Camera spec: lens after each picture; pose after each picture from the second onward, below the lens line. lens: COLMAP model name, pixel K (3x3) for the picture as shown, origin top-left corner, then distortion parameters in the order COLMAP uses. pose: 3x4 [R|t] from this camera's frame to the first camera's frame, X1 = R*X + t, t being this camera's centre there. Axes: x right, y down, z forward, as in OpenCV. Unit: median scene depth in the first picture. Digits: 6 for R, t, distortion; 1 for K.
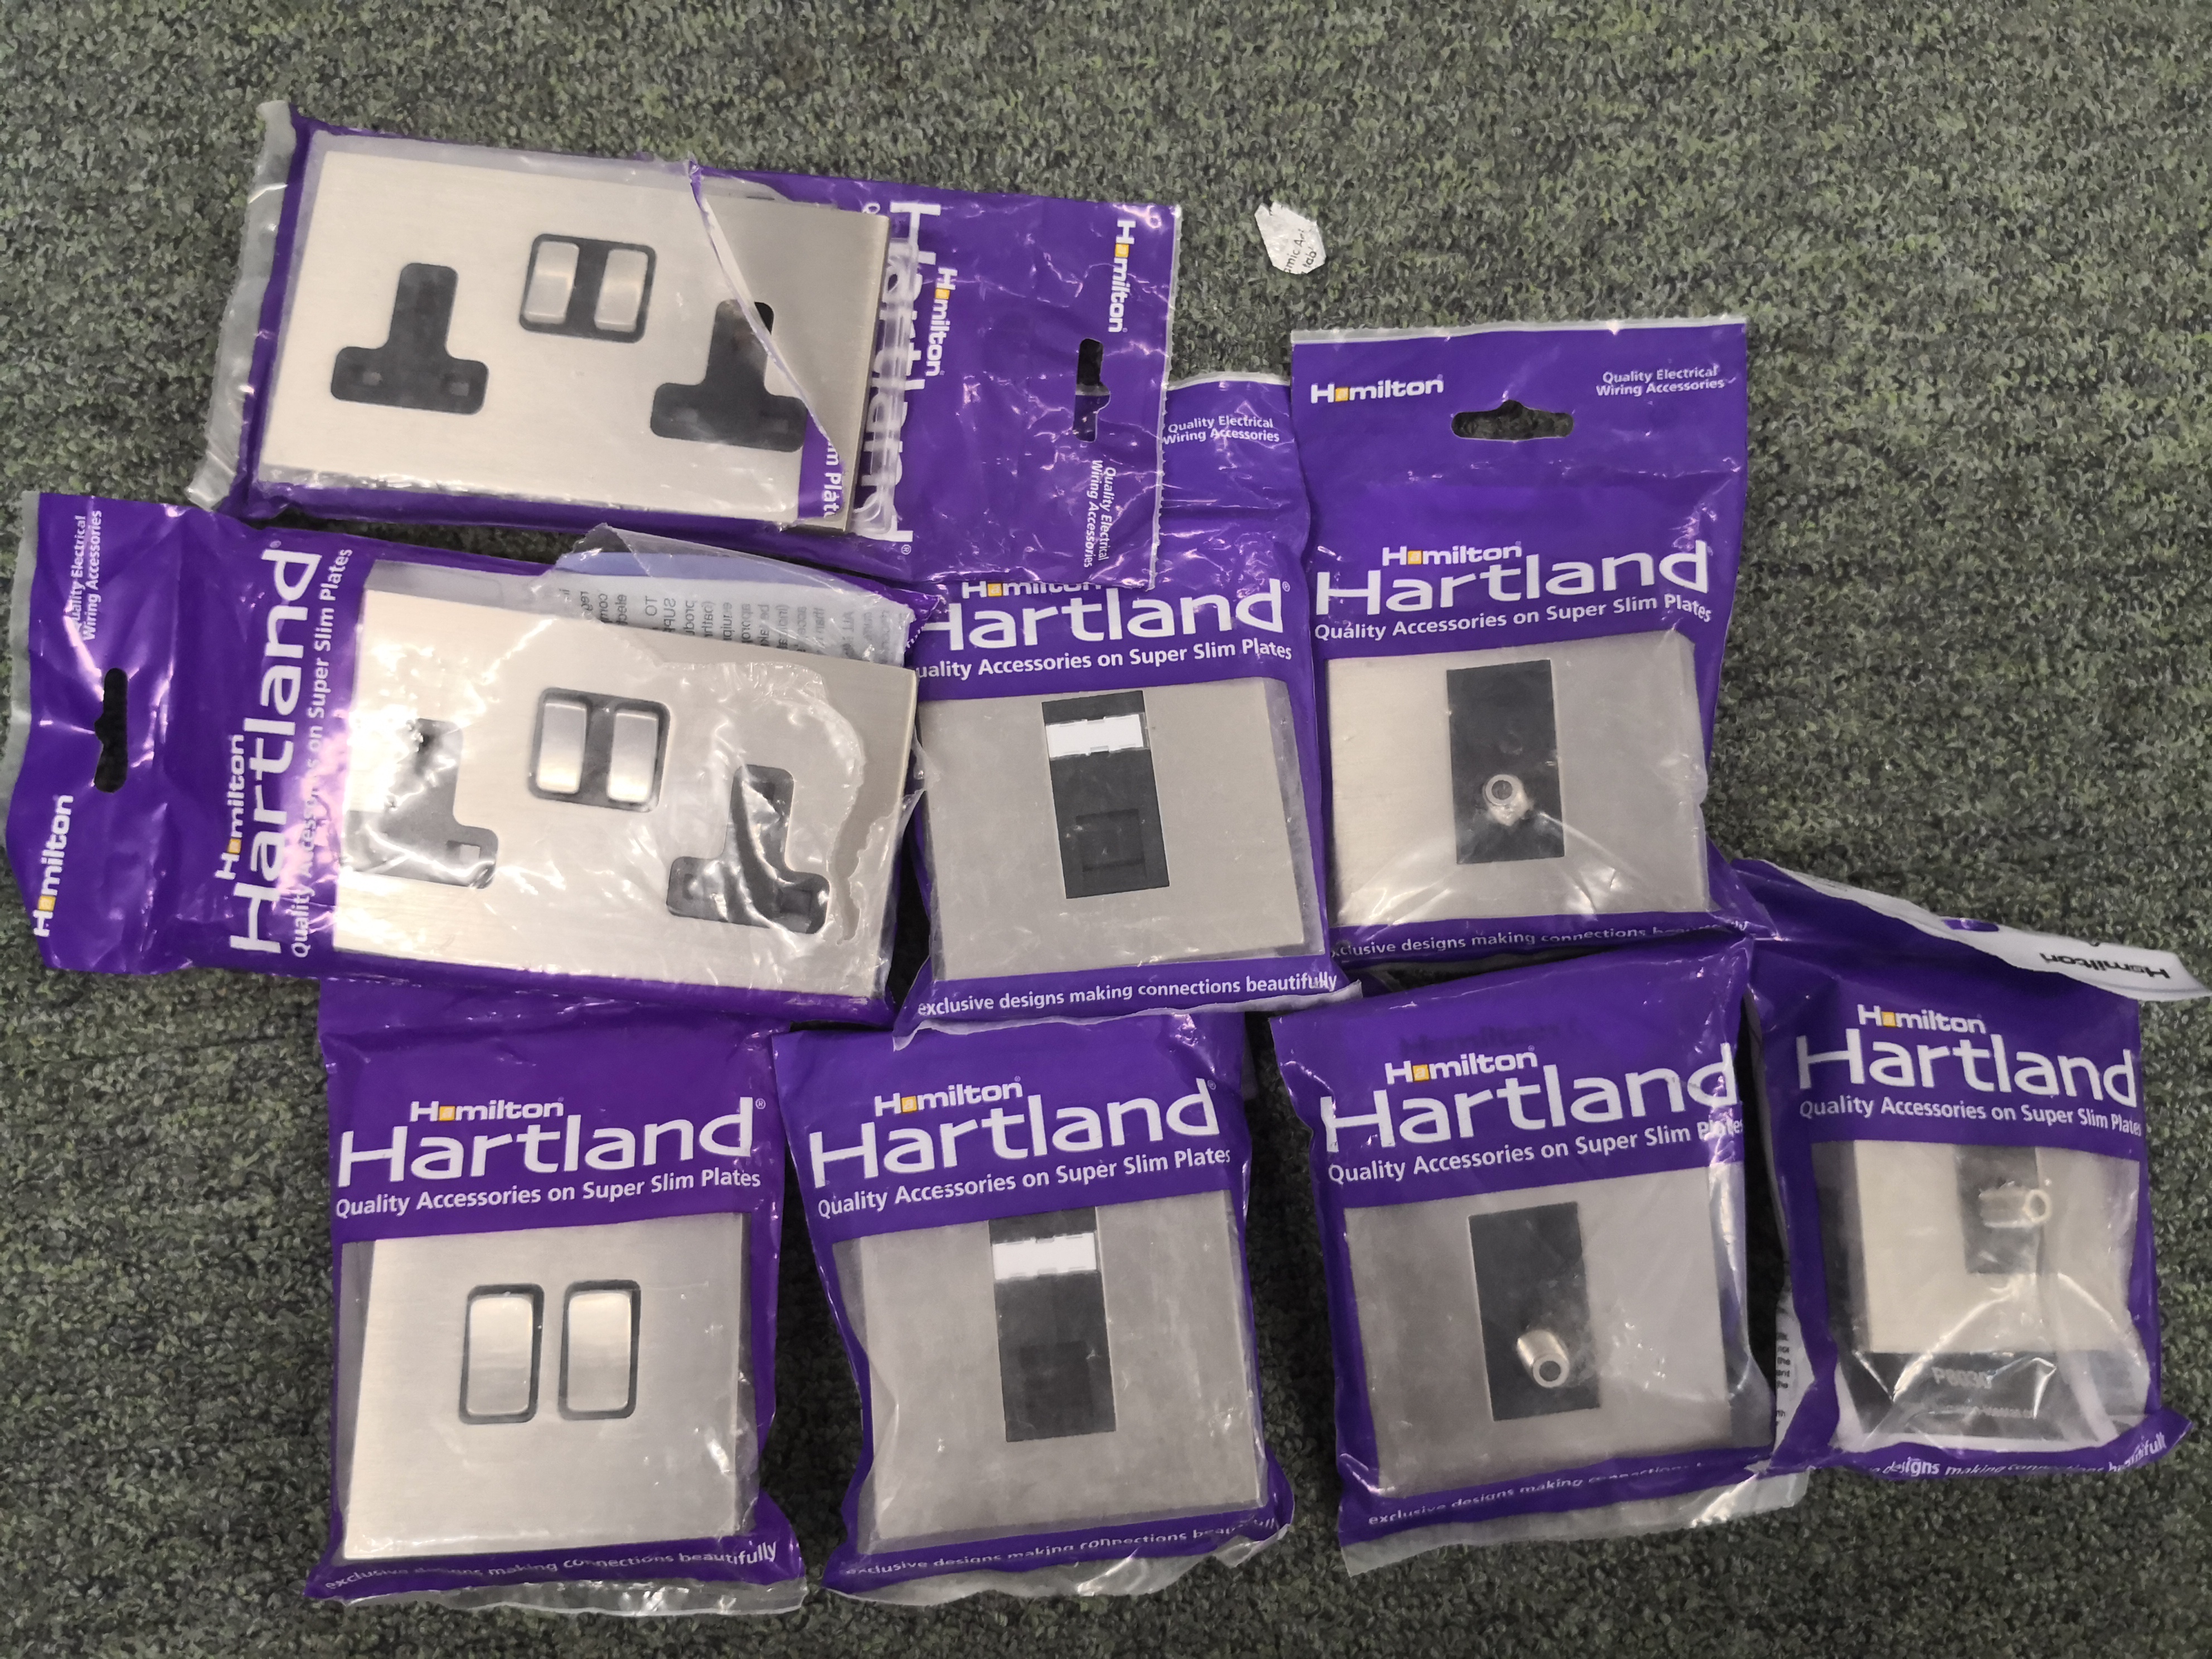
lens RADIAL K [[1969.3, 0, 1106.0], [0, 1969.3, 829.5], [0, 0, 1]] dist [0.011570, -0.055222]
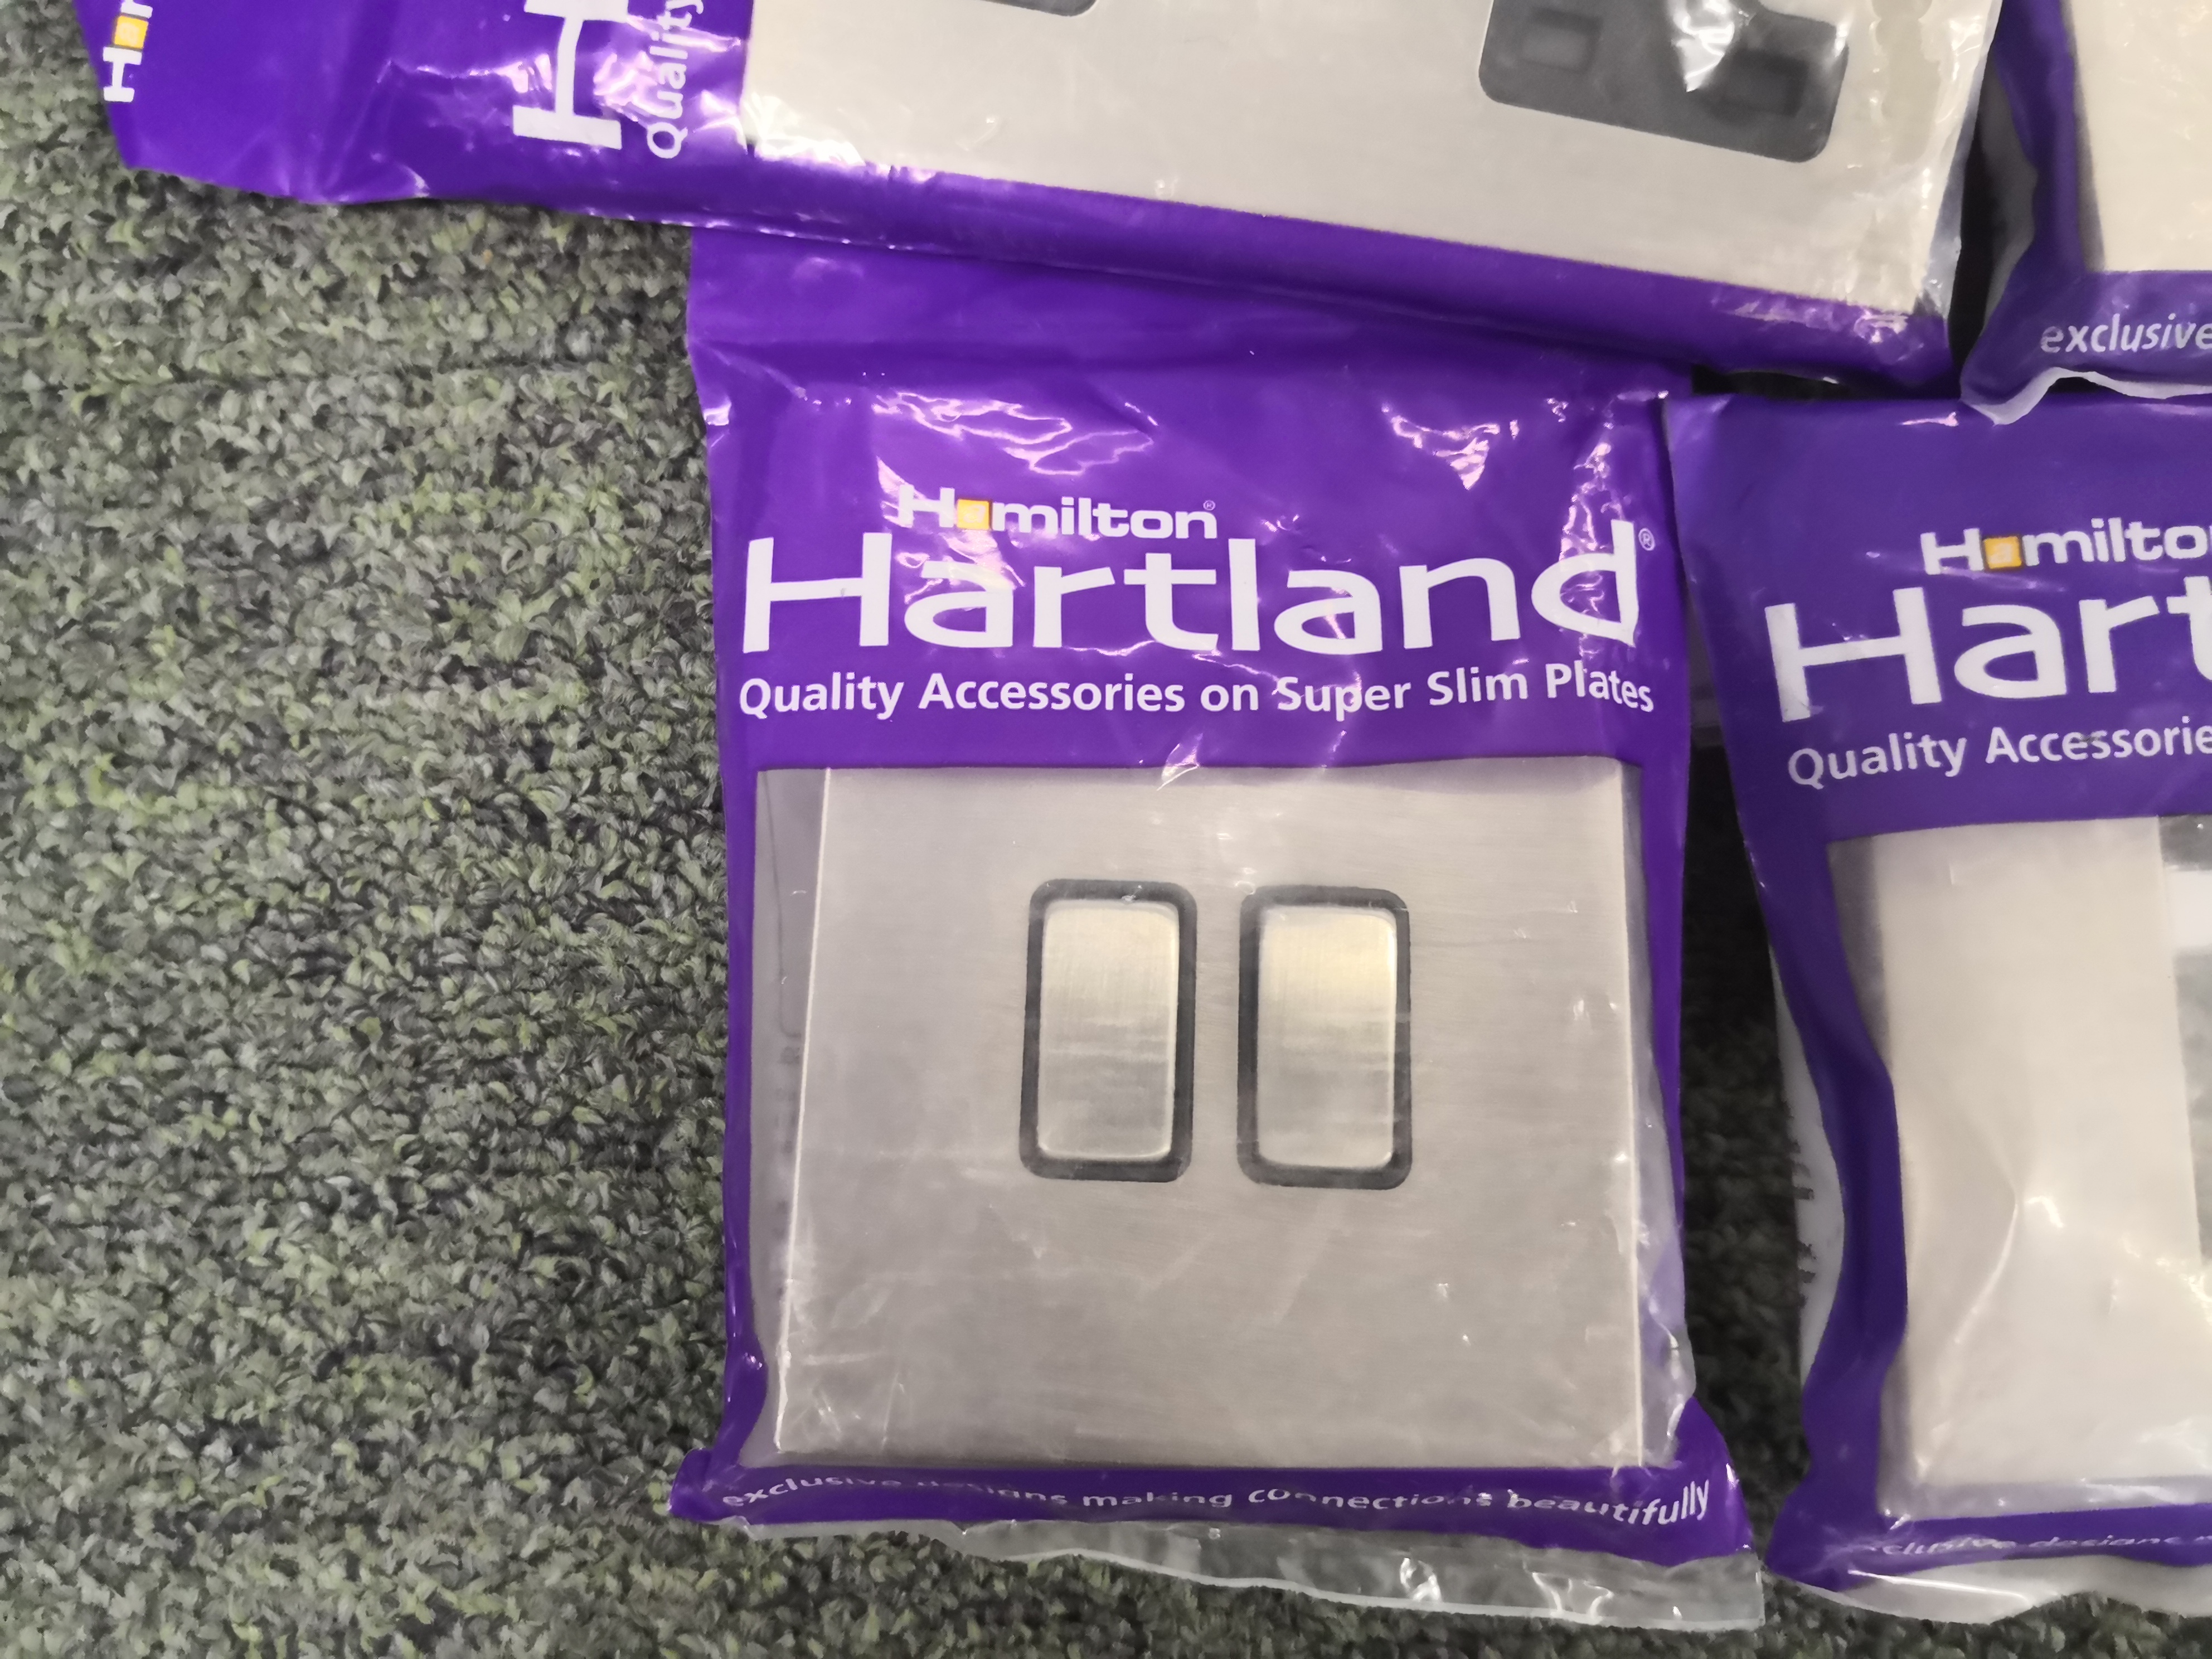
lens RADIAL K [[1968.1, 0, 1106.0], [0, 1968.1, 829.5], [0, 0, 1]] dist [-0.010141, -0.031415]
pose [[0.996976, 0.064439, -0.043429, -0.270992], [-0.058305, 0.989782, 0.130125, 0.150950], [0.051370, -0.127199, 0.990546, 0.522484]]
